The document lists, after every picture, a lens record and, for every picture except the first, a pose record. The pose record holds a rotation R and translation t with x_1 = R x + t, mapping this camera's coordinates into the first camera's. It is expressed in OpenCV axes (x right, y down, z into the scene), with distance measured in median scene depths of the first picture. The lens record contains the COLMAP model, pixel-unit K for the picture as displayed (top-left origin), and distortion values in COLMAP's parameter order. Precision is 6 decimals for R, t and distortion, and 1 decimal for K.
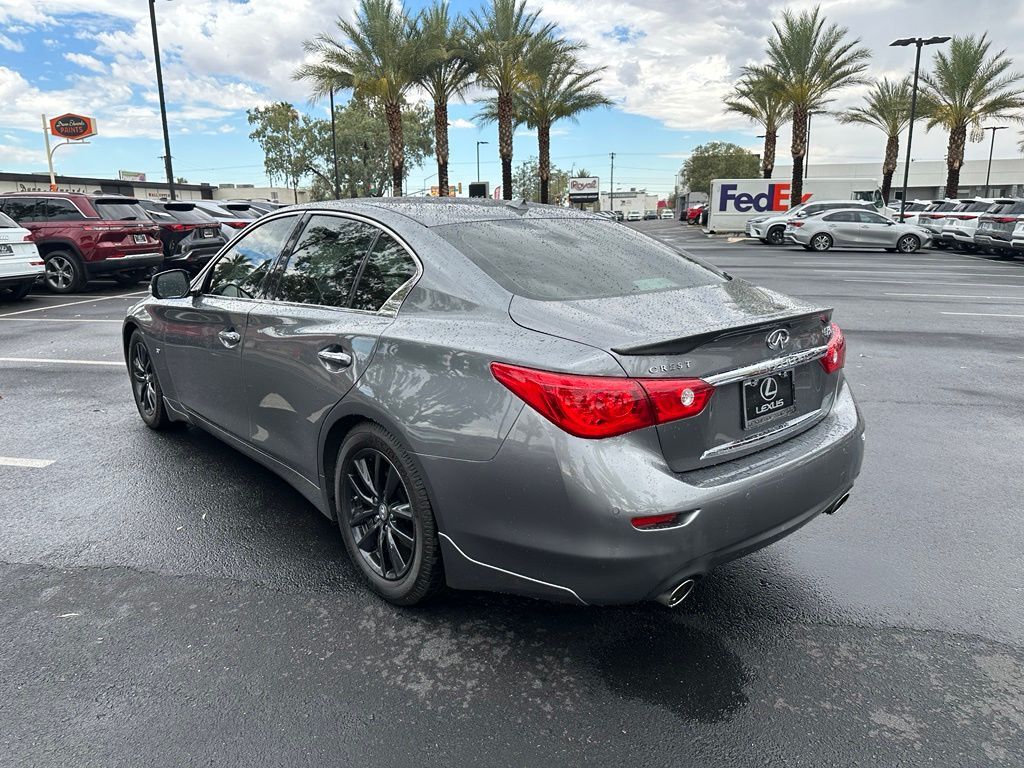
lens RADIAL K [[659.3, 0, 505.9], [0, 659.3, 366.4], [0, 0, 1]] dist [-0.001096, -0.000774]
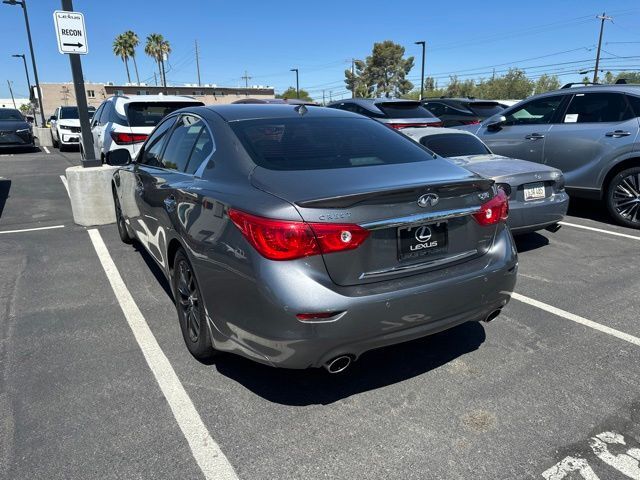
lens RADIAL K [[411.7, 0, 317.0], [0, 411.7, 229.7], [0, 0, 1]] dist [0.000835, -0.002327]
pose [[0.980518, 0.045172, -0.191164, 0.339747], [-0.035362, 0.997892, 0.054424, -0.017201], [0.193219, -0.046603, 0.980048, 0.052902]]
